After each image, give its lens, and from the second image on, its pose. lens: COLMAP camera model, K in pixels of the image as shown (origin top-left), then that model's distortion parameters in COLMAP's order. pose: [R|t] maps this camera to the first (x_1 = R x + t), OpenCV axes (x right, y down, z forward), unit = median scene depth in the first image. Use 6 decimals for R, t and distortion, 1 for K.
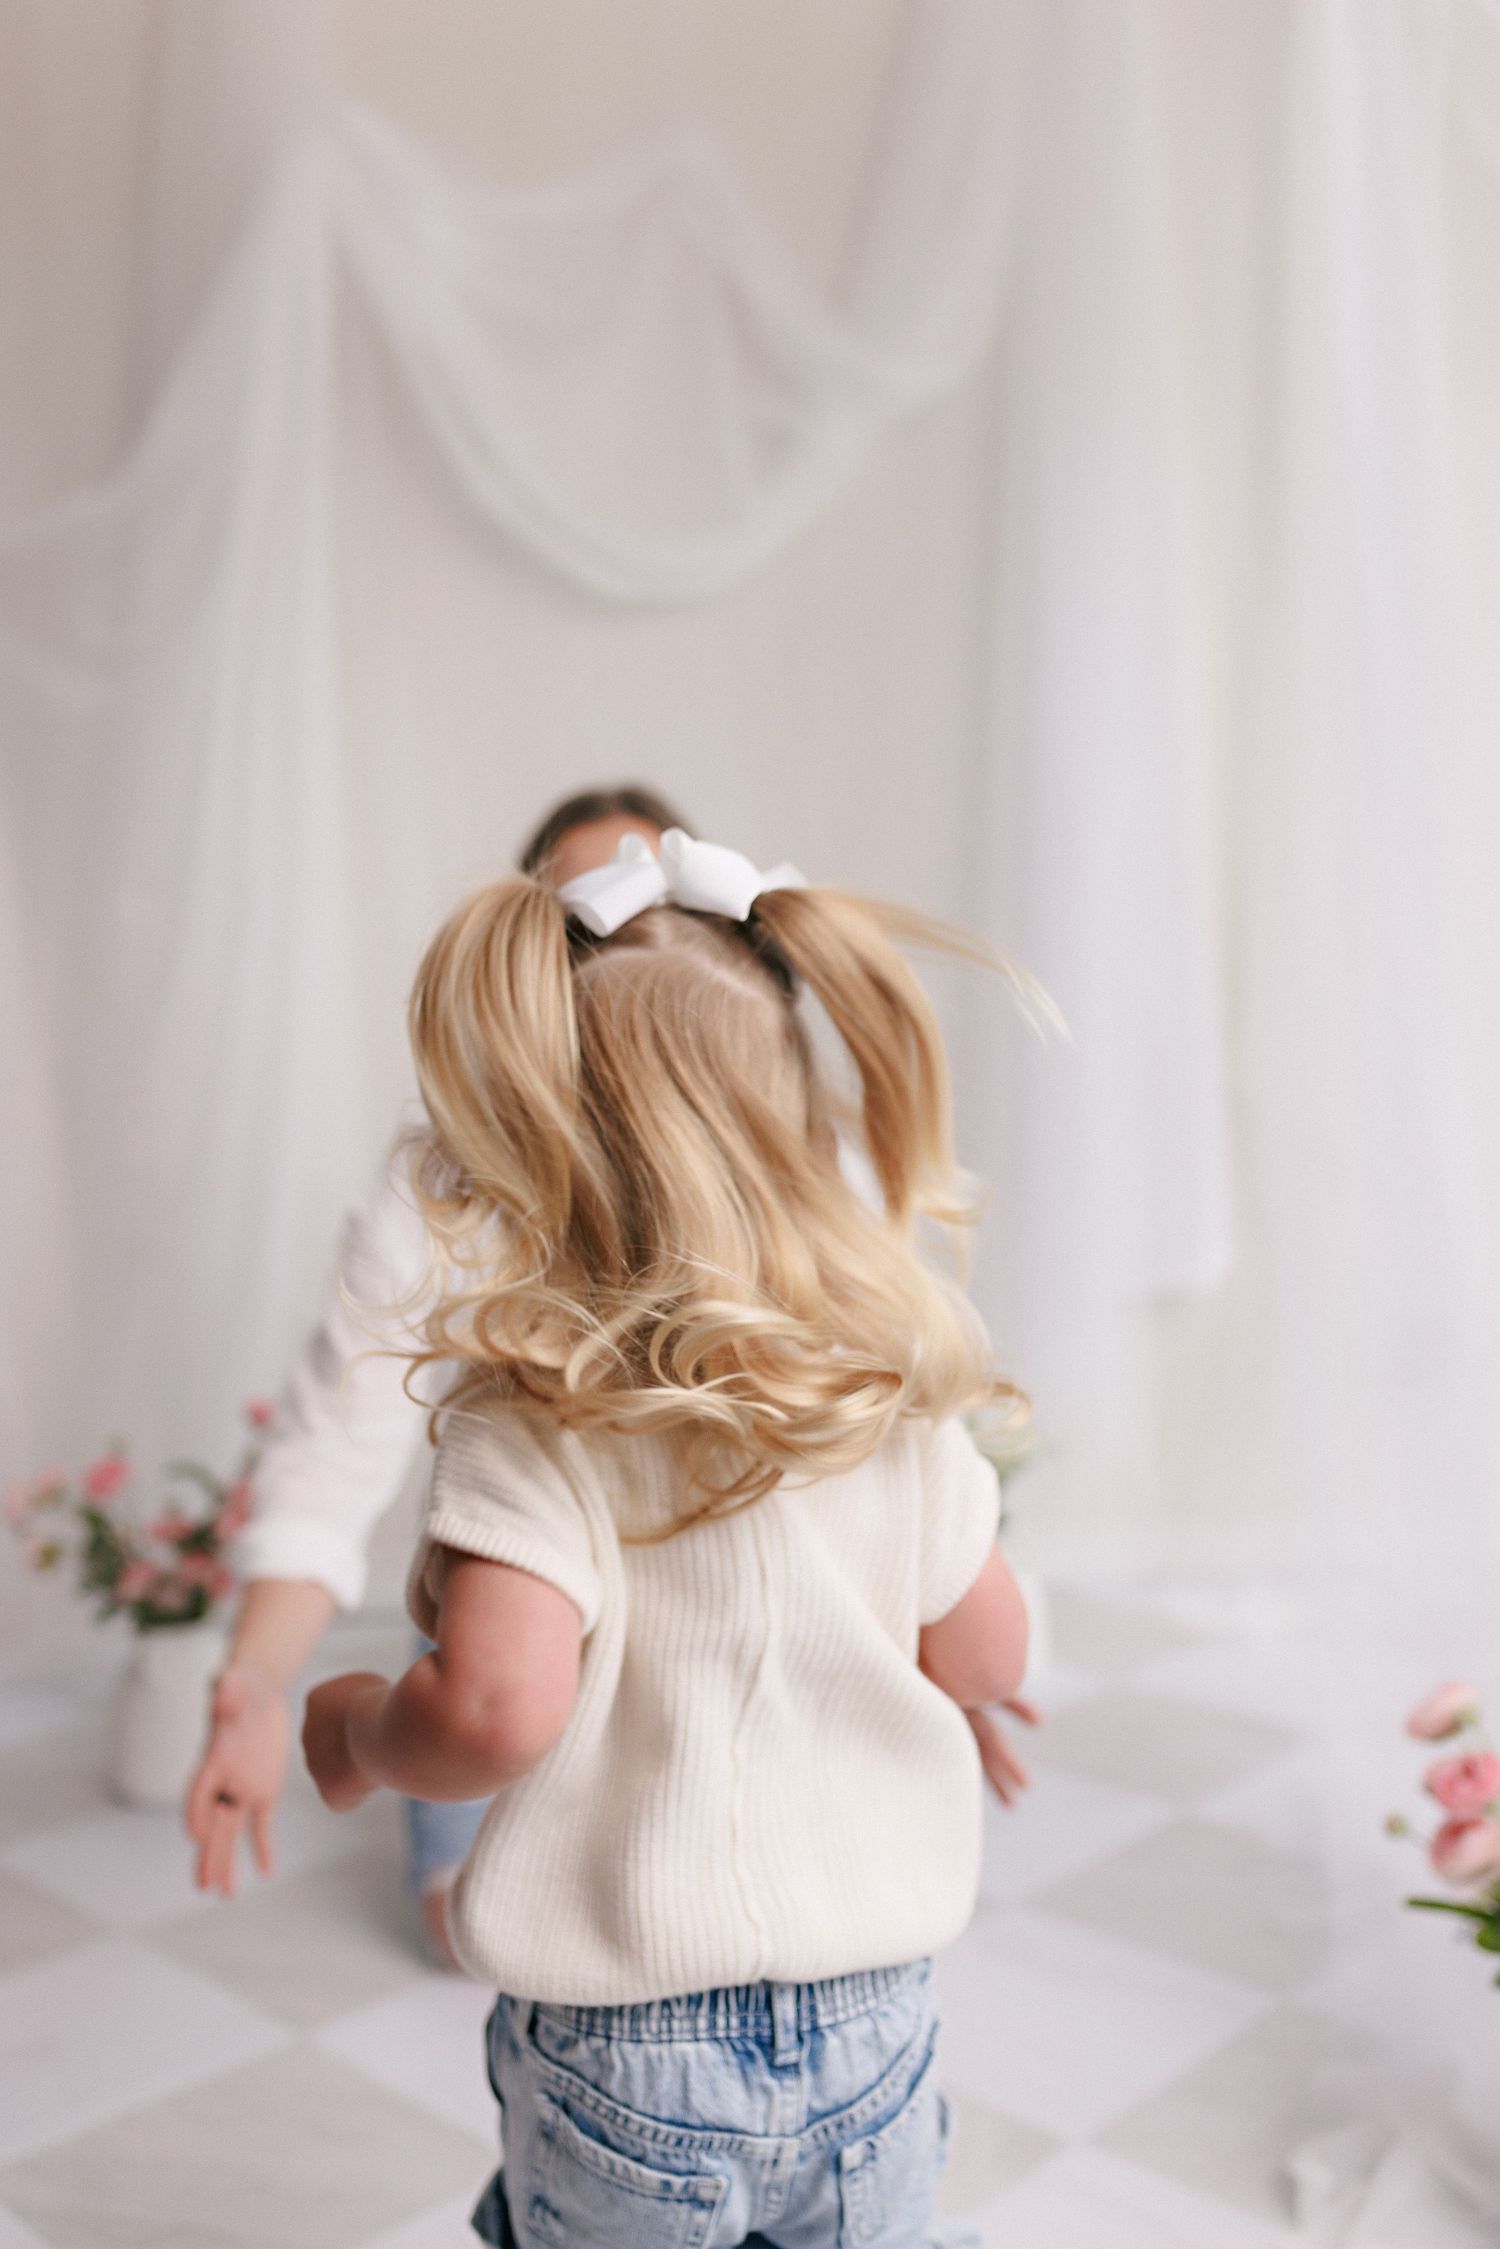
lens RADIAL K [[2205.4, 0, 753.9], [0, 2205.4, 1120.0], [0, 0, 1]] dist [-0.005006, 0.024133]
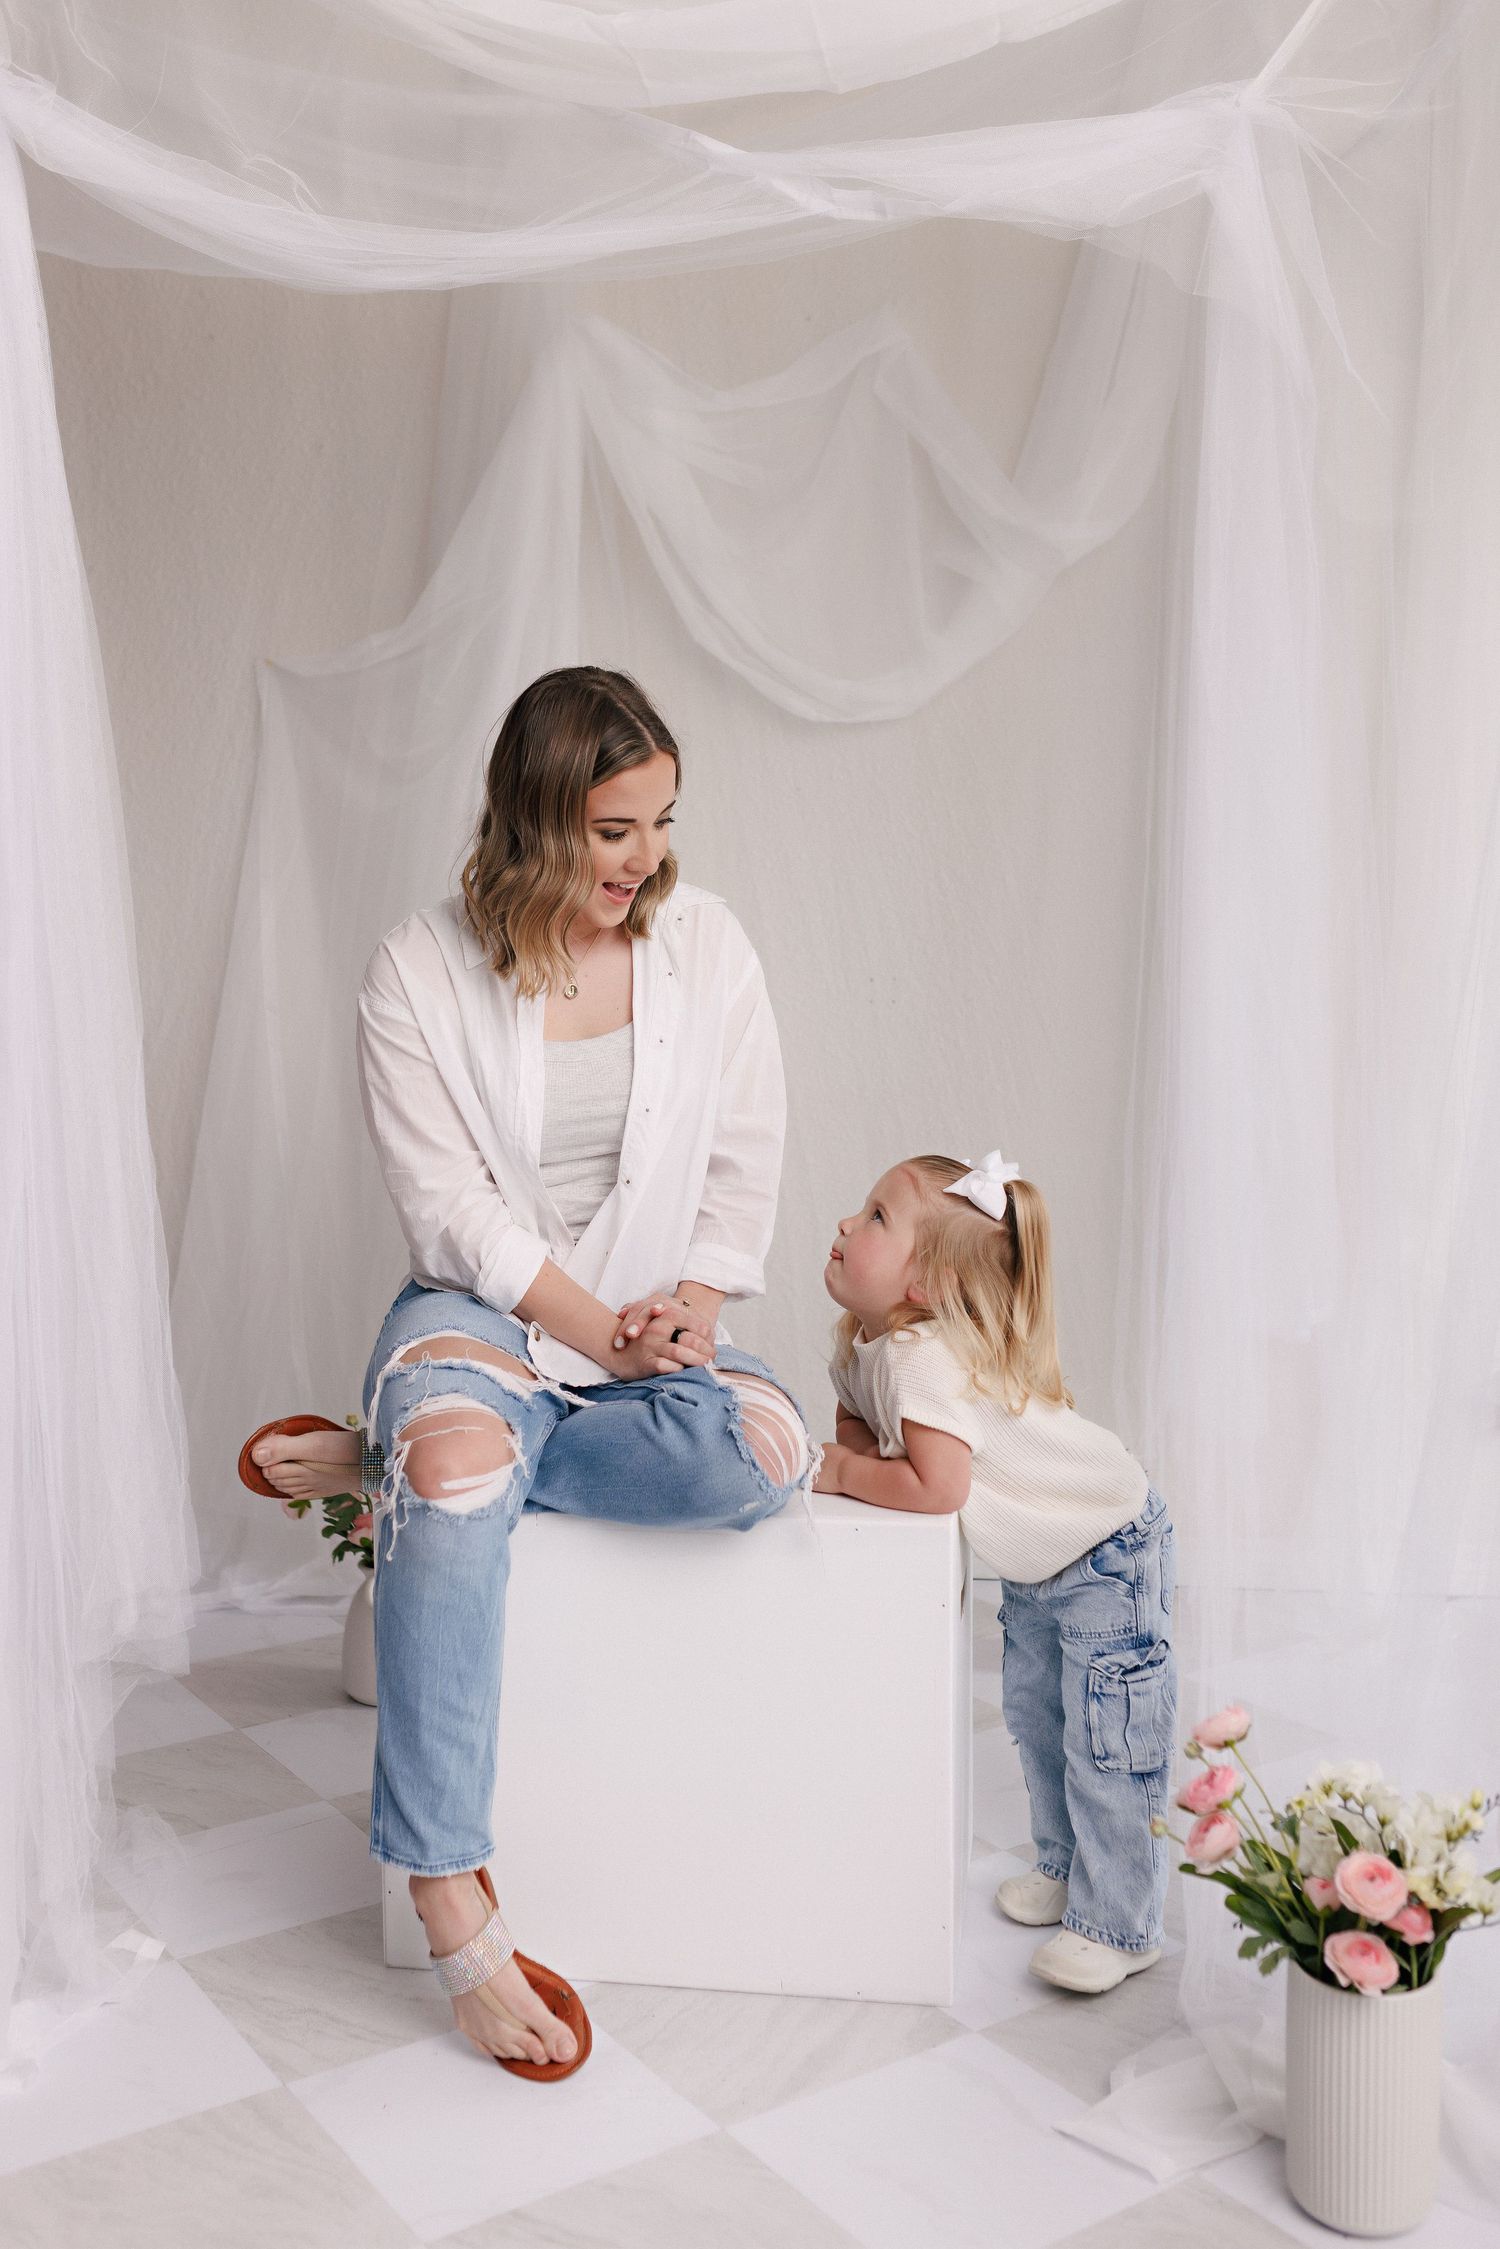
lens RADIAL K [[2205.4, 0, 753.9], [0, 2205.4, 1120.0], [0, 0, 1]] dist [-0.005006, 0.024133]
pose [[0.981525, 0.046258, -0.185660, 0.150364], [-0.040762, 0.998613, 0.033314, -0.069912], [0.186943, -0.025131, 0.982049, -0.180822]]
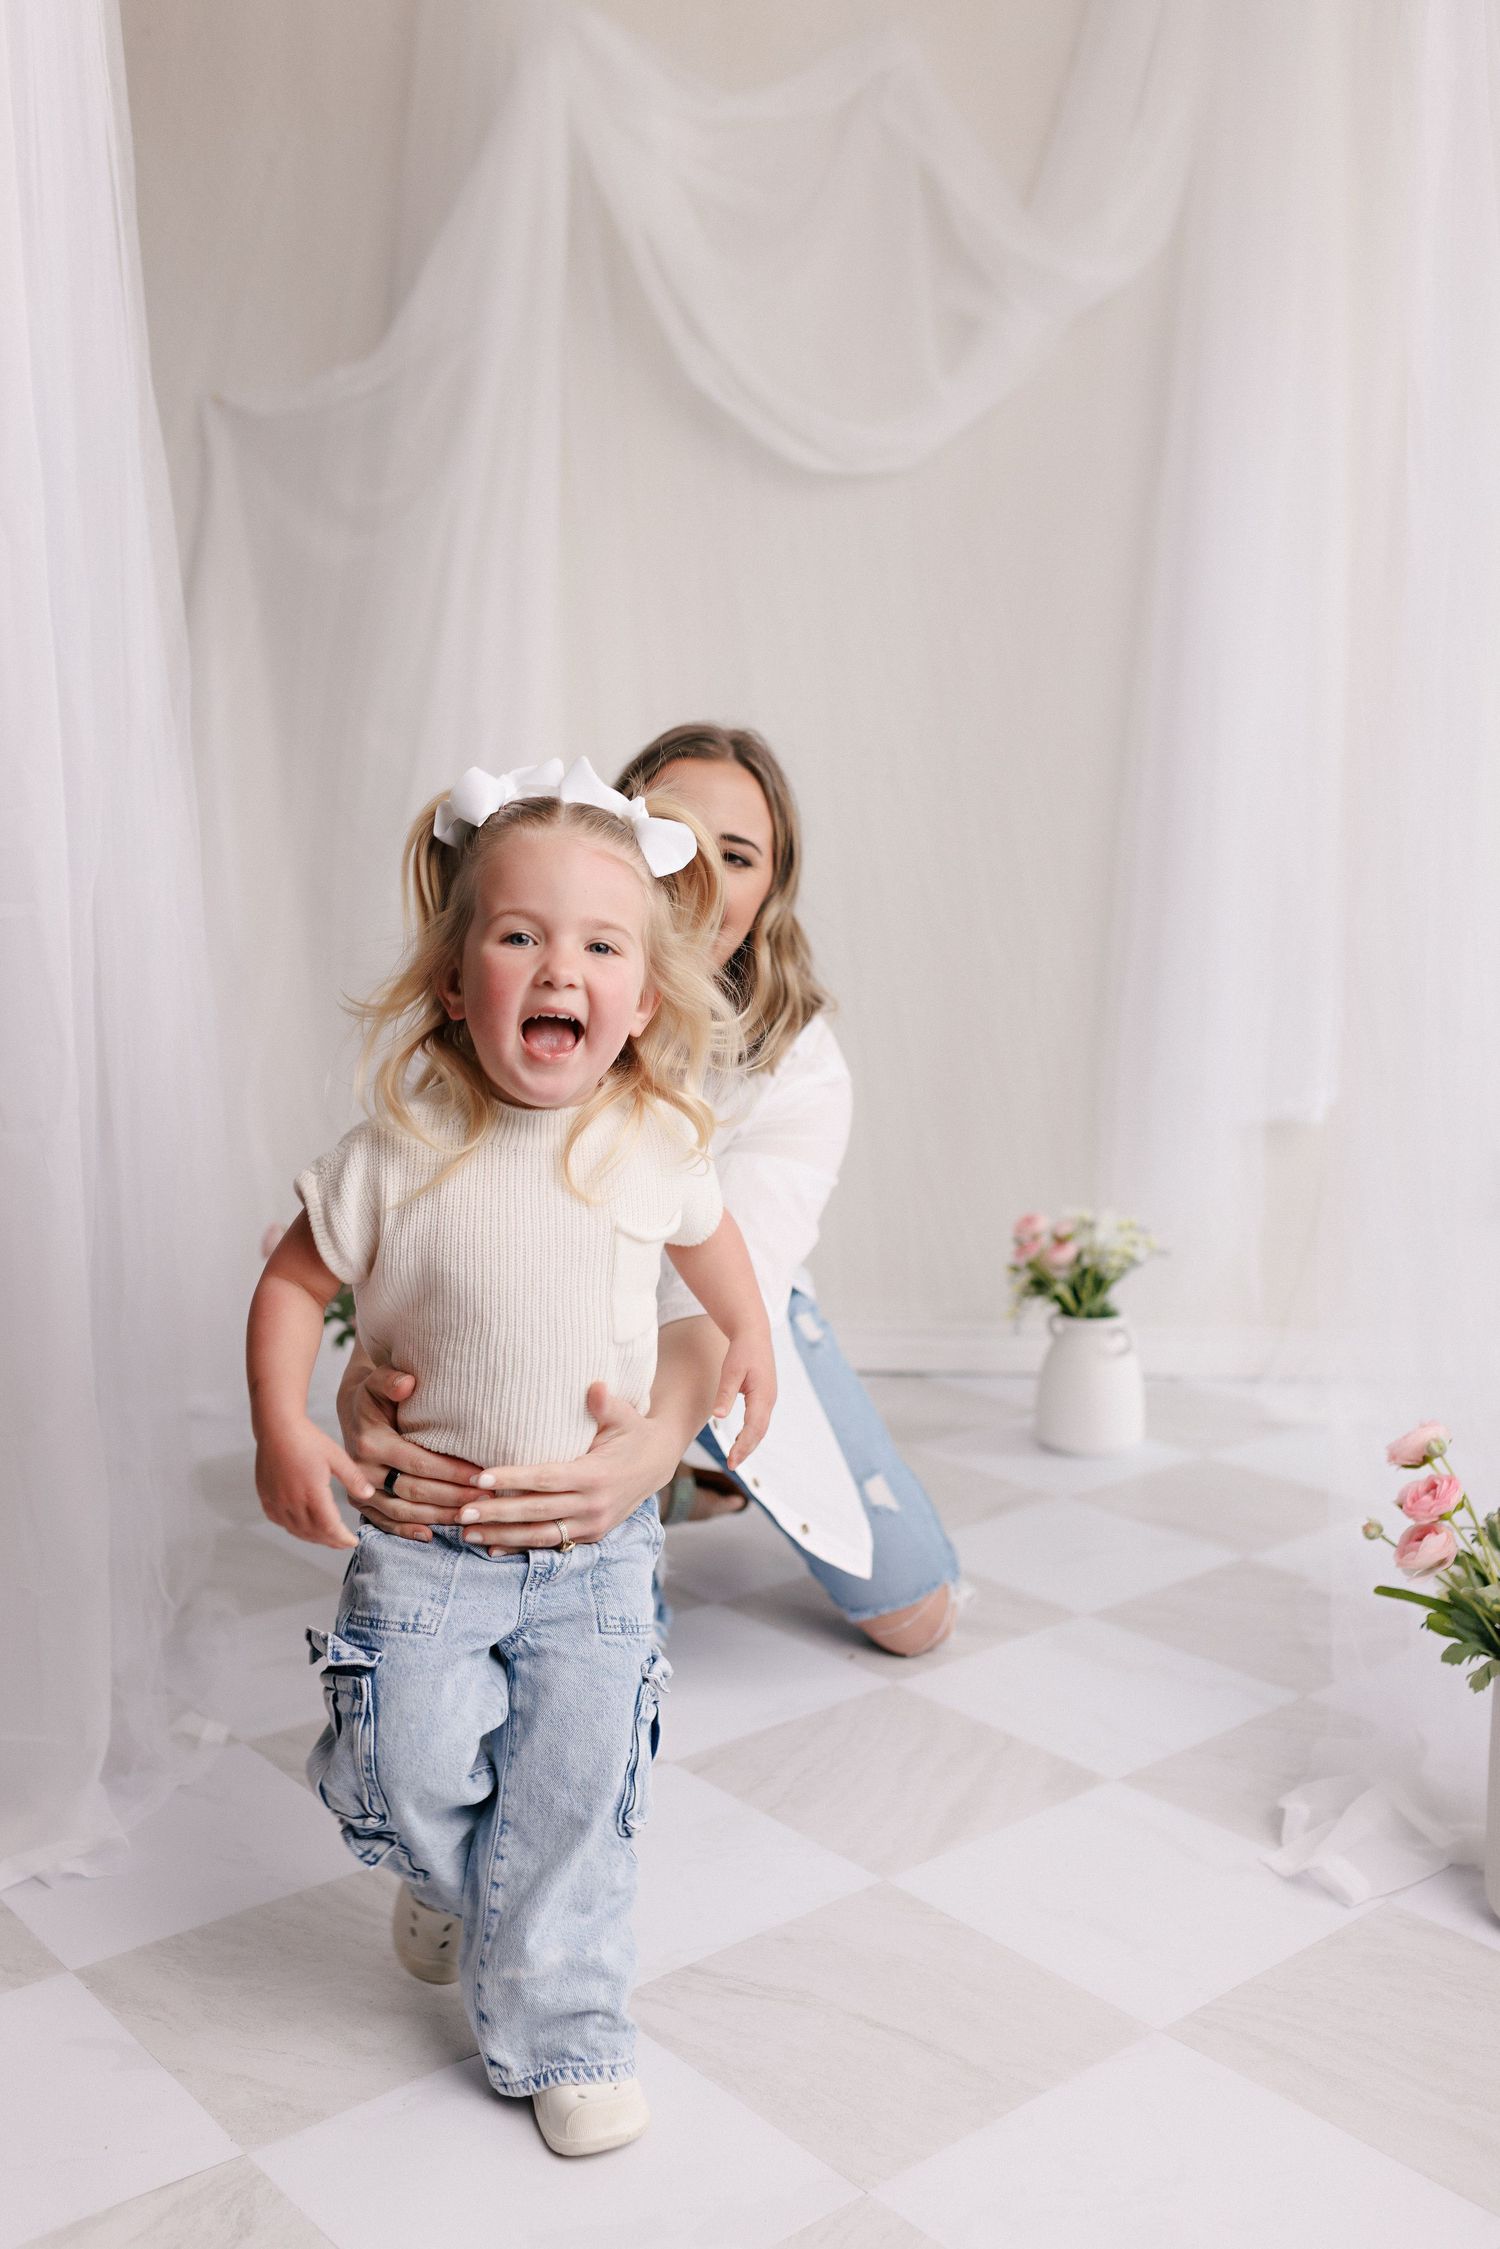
lens RADIAL K [[2182.8, 0, 751.4], [0, 2182.8, 1140.7], [0, 0, 1]] dist [0.006788, 0.000423]
pose [[0.995120, 0.051237, -0.084329, 0.018802], [-0.043956, 0.995322, 0.086034, 0.005261], [0.088343, -0.081907, 0.992717, -0.133401]]
